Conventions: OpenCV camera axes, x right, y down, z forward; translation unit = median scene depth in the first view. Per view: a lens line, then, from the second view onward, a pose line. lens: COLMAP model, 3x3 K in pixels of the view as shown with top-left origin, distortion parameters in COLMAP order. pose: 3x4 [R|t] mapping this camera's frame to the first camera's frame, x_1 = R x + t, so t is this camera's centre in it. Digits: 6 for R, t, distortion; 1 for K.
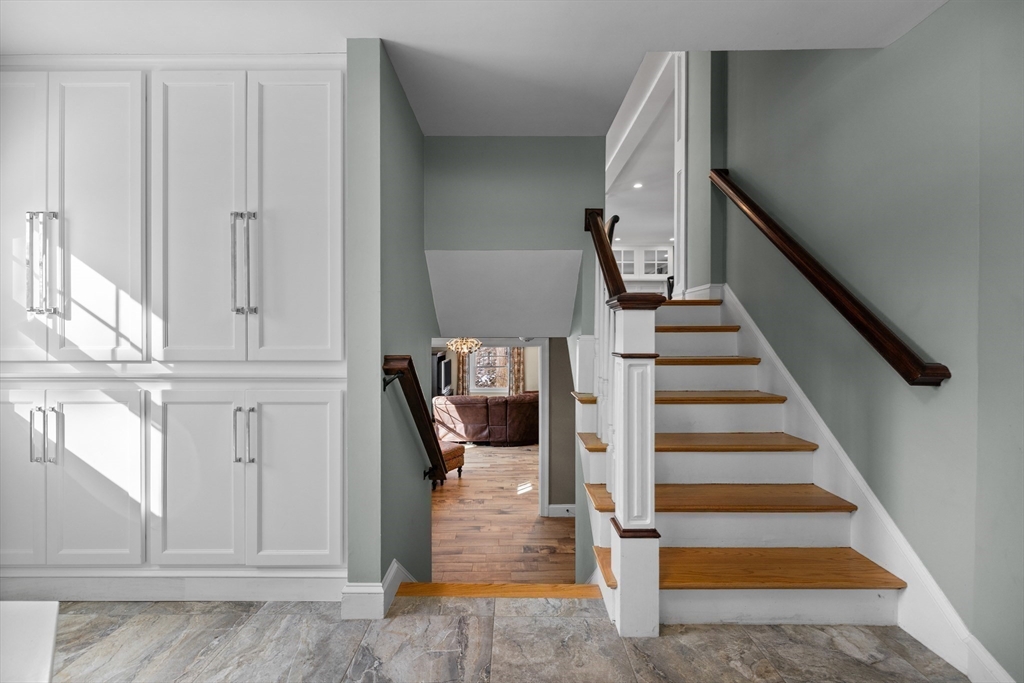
lens RADIAL K [[429.6, 0, 511.6], [0, 429.6, 337.6], [0, 0, 1]] dist [0.002287, -0.000555]
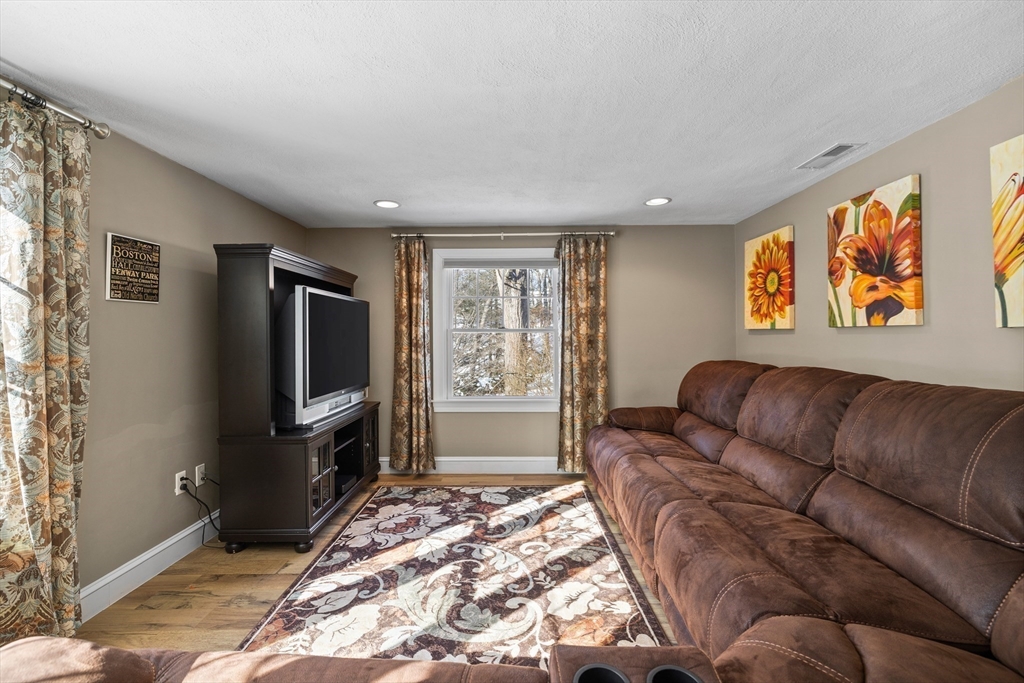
lens RADIAL K [[480.6, 0, 511.6], [0, 480.6, 336.6], [0, 0, 1]] dist [-0.005466, -0.000350]
pose [[0.999966, -0.002610, -0.007821, -0.261215], [0.002576, 0.999987, -0.004357, 0.514656], [0.007832, 0.004336, 0.999960, 4.495845]]
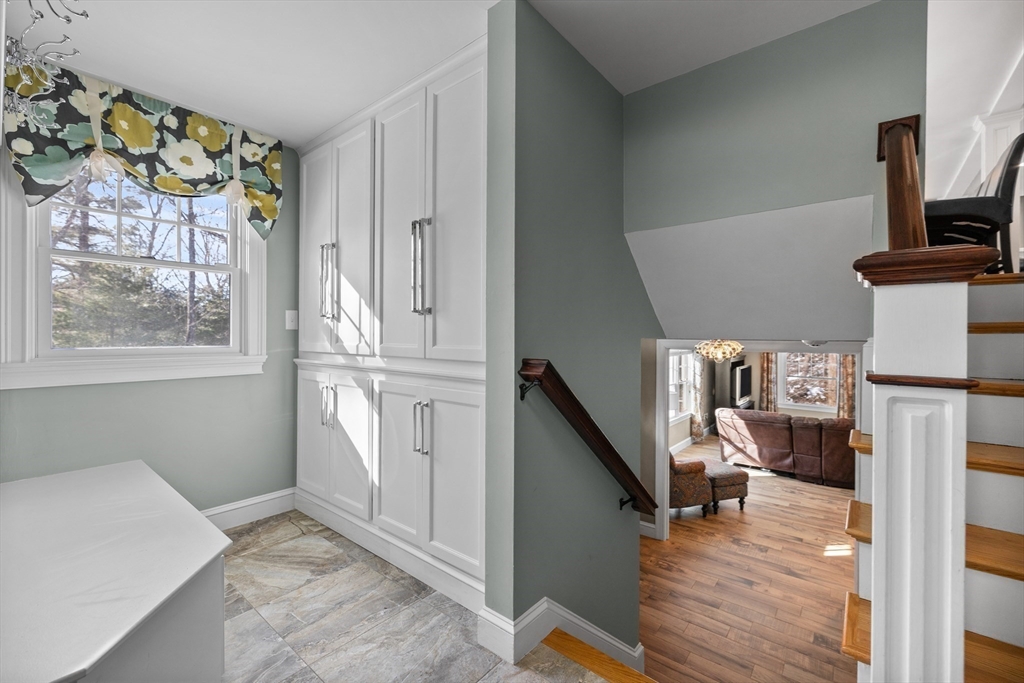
lens RADIAL K [[429.6, 0, 509.3], [0, 429.6, 337.3], [0, 0, 1]] dist [0.002287, -0.000555]
pose [[0.768367, 0.008253, -0.639956, 0.227795], [-0.010536, 0.999944, 0.000245, -0.001429], [0.639923, 0.006554, 0.768411, 0.311130]]
